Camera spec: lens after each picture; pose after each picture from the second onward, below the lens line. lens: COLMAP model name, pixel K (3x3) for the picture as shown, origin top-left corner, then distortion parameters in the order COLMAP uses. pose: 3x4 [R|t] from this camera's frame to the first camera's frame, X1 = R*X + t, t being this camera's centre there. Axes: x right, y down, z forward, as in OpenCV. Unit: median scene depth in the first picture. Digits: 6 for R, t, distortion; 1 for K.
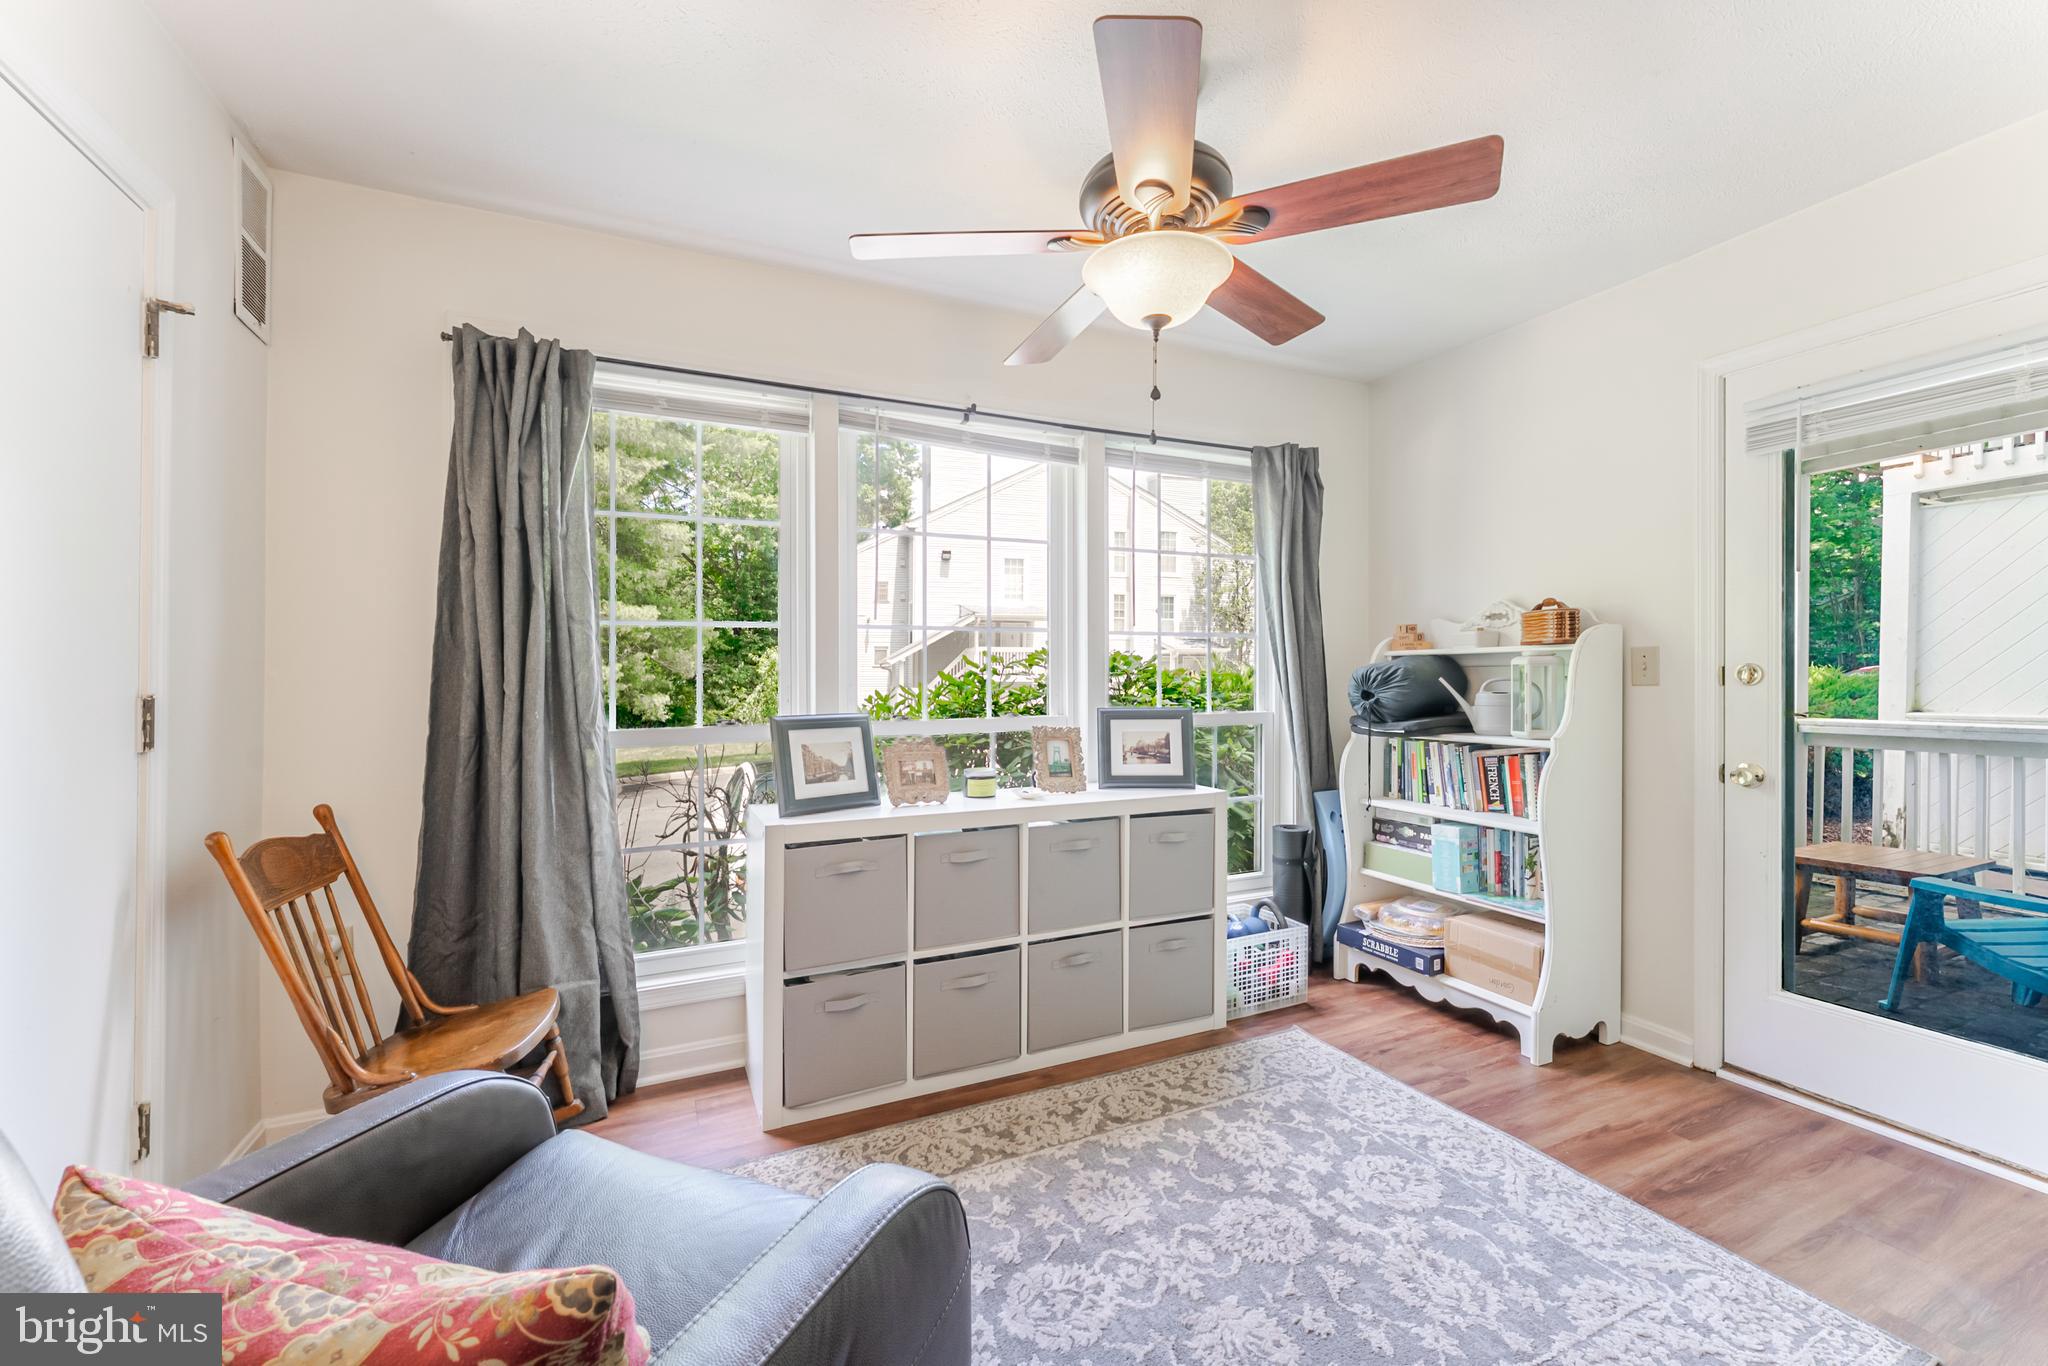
lens RADIAL K [[819.6, 0, 1022.1], [0, 819.6, 671.0], [0, 0, 1]] dist [-0.001057, -0.000502]
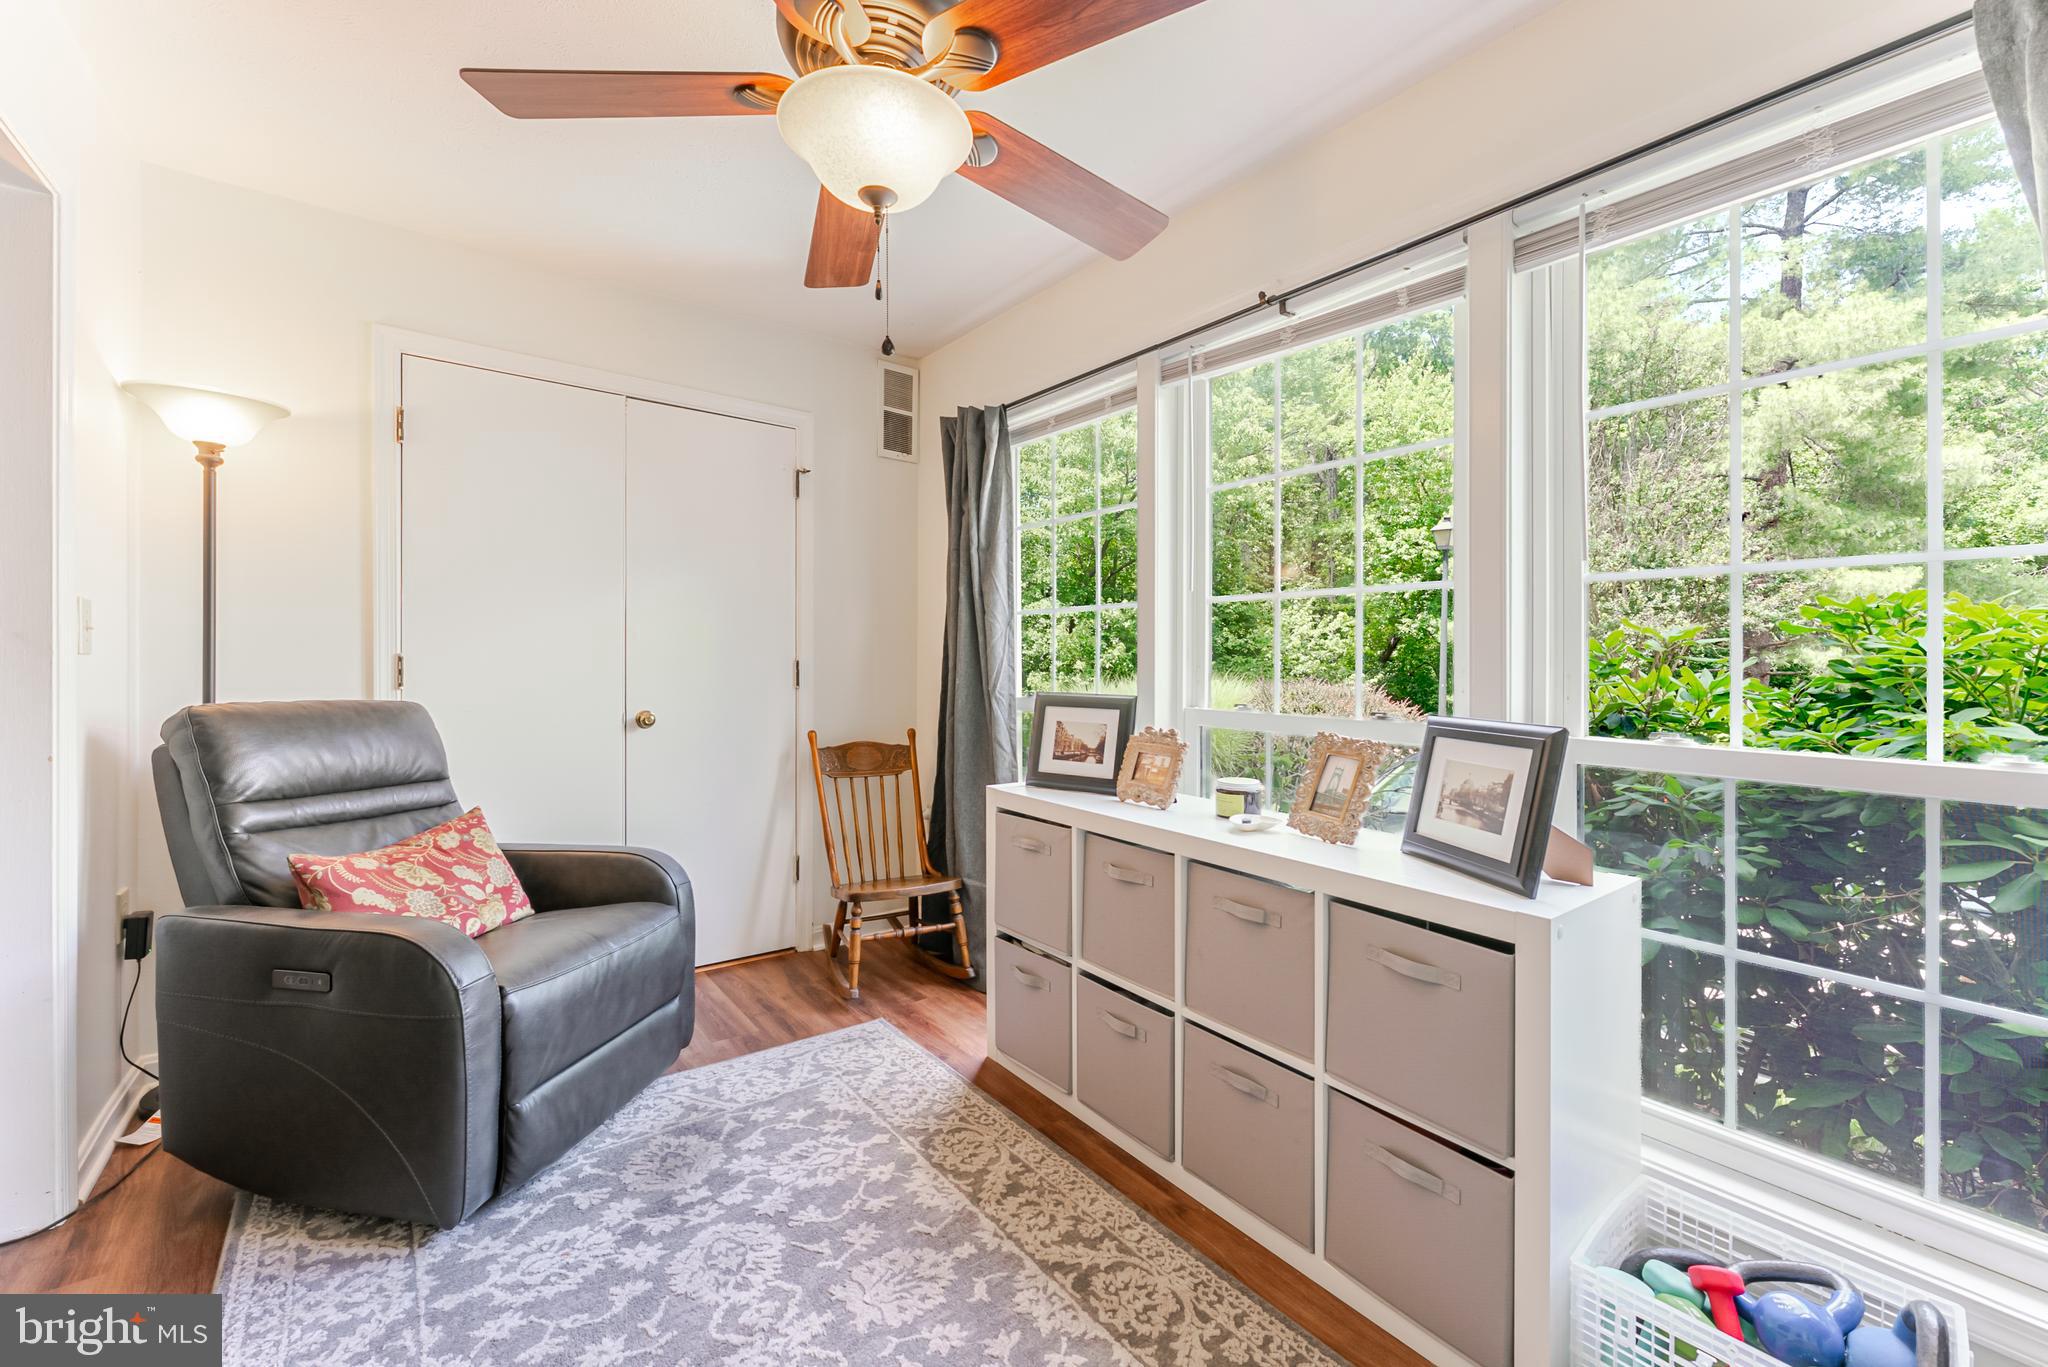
lens RADIAL K [[819.6, 0, 1040.6], [0, 819.6, 666.0], [0, 0, 1]] dist [-0.001057, -0.000502]
pose [[0.226740, 0.013564, -0.973861, 0.749229], [-0.009334, 0.999887, 0.011753, 0.008943], [0.973911, 0.006426, 0.226841, 0.764485]]
